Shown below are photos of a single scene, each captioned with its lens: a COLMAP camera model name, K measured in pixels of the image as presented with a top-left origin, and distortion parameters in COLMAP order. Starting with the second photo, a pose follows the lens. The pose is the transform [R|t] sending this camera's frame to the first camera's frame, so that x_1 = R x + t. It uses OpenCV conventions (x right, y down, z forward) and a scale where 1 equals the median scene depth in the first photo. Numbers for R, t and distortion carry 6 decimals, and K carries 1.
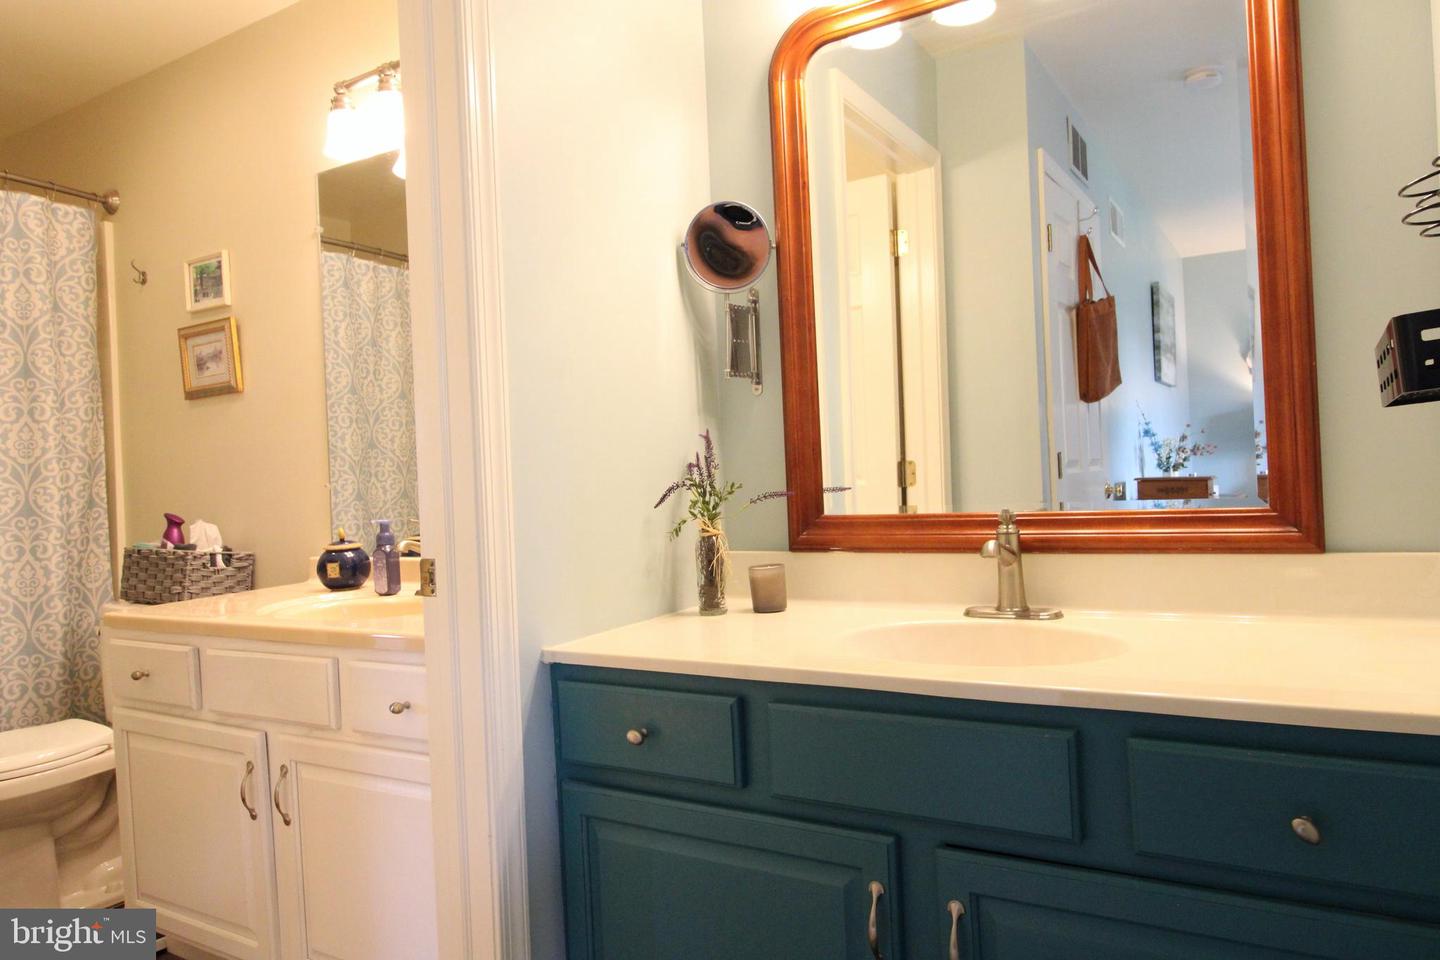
lens RADIAL K [[963.2, 0, 728.7], [0, 963.2, 471.8], [0, 0, 1]] dist [0.014523, -0.013031]
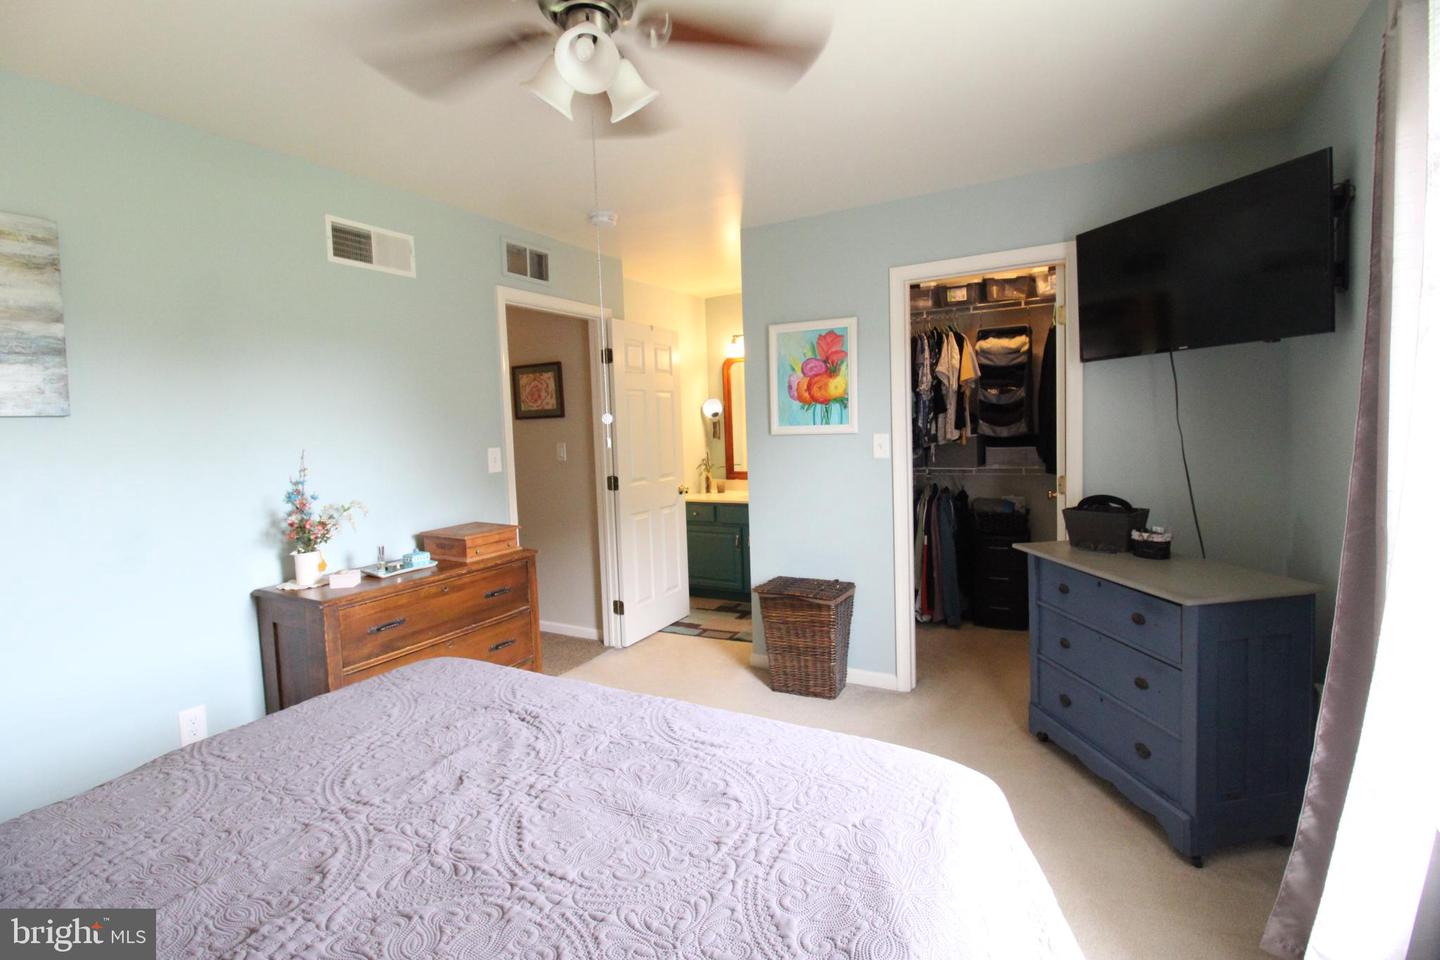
lens RADIAL K [[666.0, 0, 722.4], [0, 666.0, 474.8], [0, 0, 1]] dist [-0.004111, -0.003889]
pose [[0.999582, 0.006568, 0.028139, -0.026341], [-0.008668, 0.997135, 0.075146, -0.113184], [-0.027565, -0.075358, 0.996775, -1.379340]]
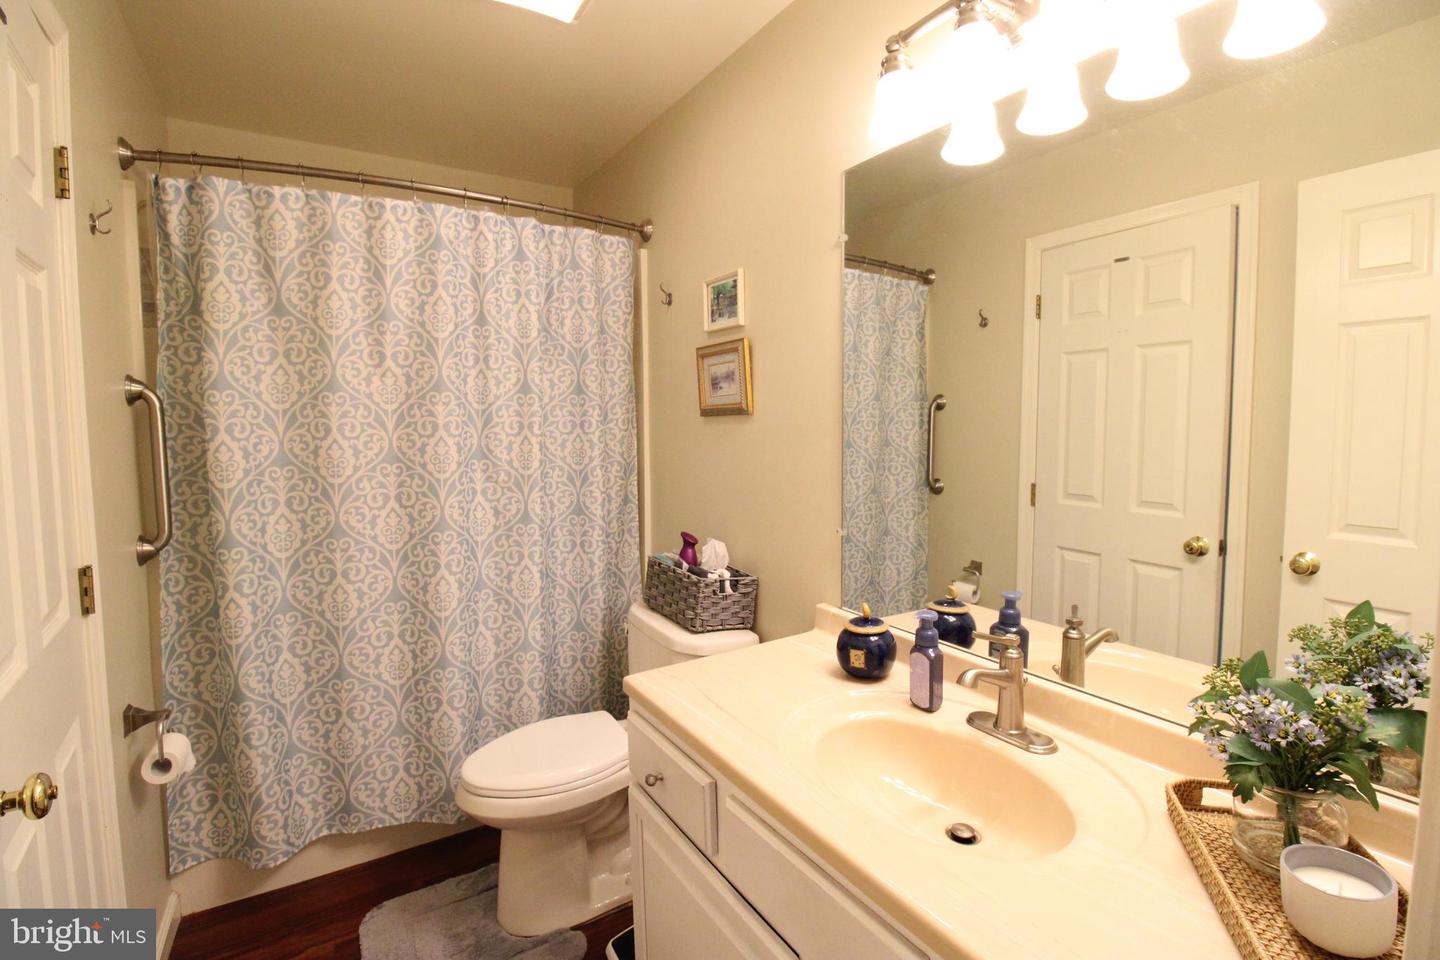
lens RADIAL K [[666.0, 0, 728.9], [0, 666.0, 463.8], [0, 0, 1]] dist [-0.004111, -0.003889]
pose [[0.897730, 0.064591, -0.435786, -0.238915], [-0.030119, 0.995878, 0.085561, -0.095100], [0.439516, -0.063686, 0.895974, 0.400194]]
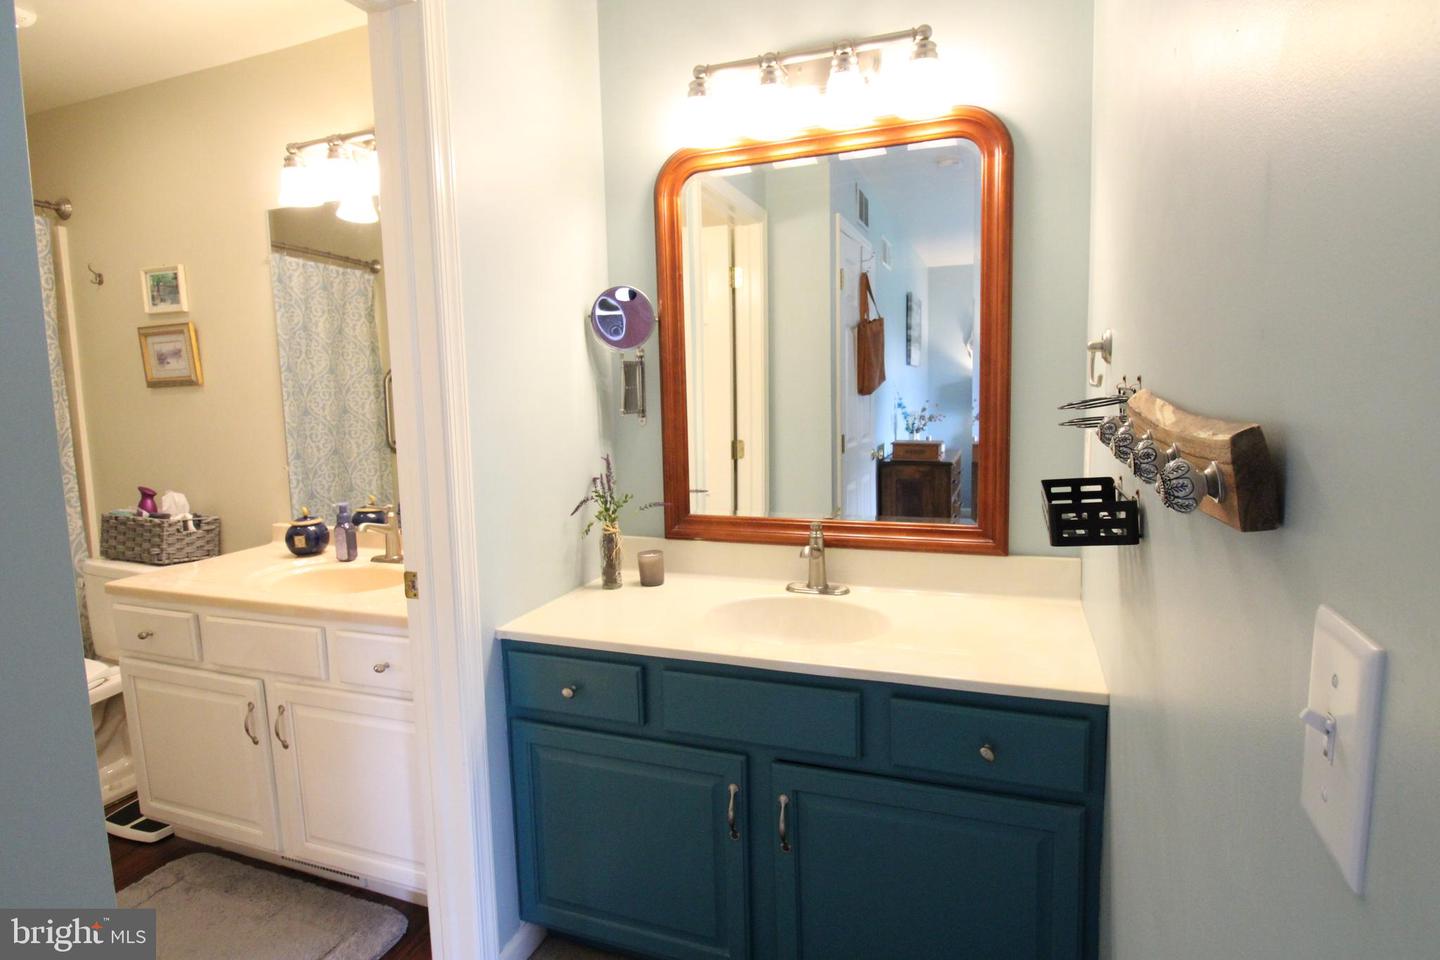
lens RADIAL K [[753.2, 0, 729.5], [0, 753.2, 469.7], [0, 0, 1]] dist [0.004495, -0.012262]
pose [[0.981064, 0.001629, 0.193676, -0.040828], [-0.021718, 0.994584, 0.101645, -0.092725], [-0.192462, -0.103926, 0.975786, -0.060302]]
